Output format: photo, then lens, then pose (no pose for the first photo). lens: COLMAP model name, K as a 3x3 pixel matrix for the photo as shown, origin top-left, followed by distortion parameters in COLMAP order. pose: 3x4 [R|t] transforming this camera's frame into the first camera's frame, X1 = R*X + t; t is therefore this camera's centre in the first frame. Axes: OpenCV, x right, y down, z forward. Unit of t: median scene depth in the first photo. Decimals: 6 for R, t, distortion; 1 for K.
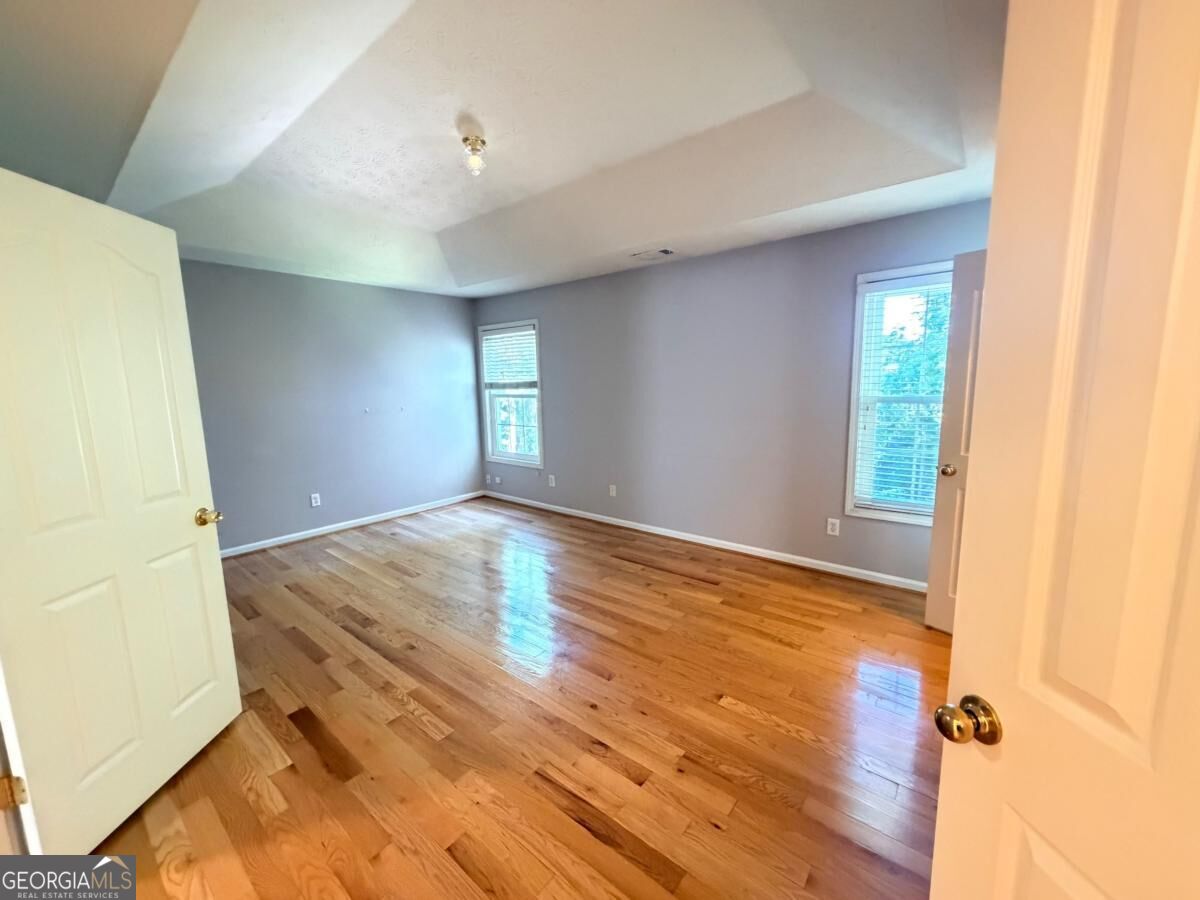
lens RADIAL K [[483.7, 0, 596.7], [0, 483.7, 452.9], [0, 0, 1]] dist [0.000115, 0.000037]
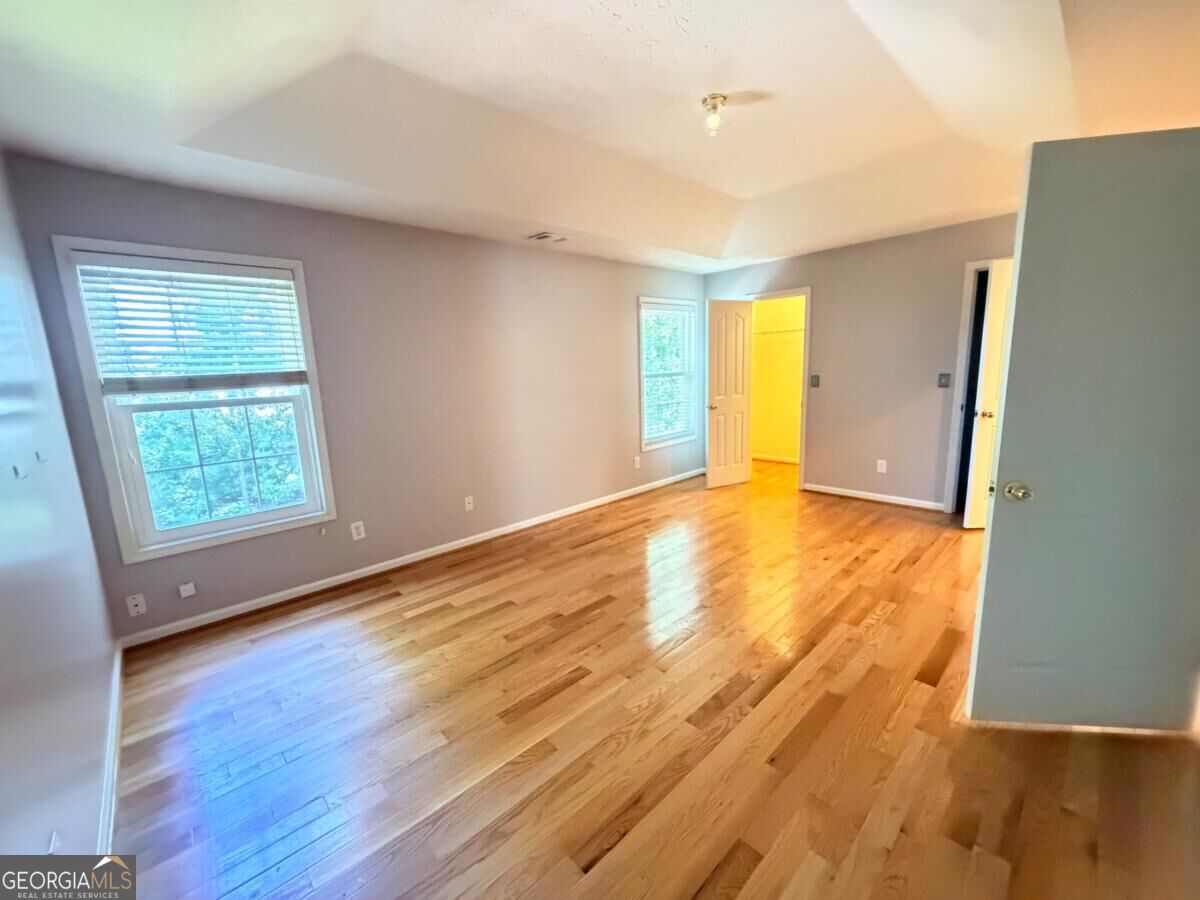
lens RADIAL K [[483.7, 0, 596.7], [0, 483.7, 452.9], [0, 0, 1]] dist [0.000115, 0.000037]
pose [[0.118482, -0.162176, 0.979623, -0.880437], [0.182222, 0.973368, 0.139102, -0.095540], [-0.976093, 0.162028, 0.144879, 0.799008]]
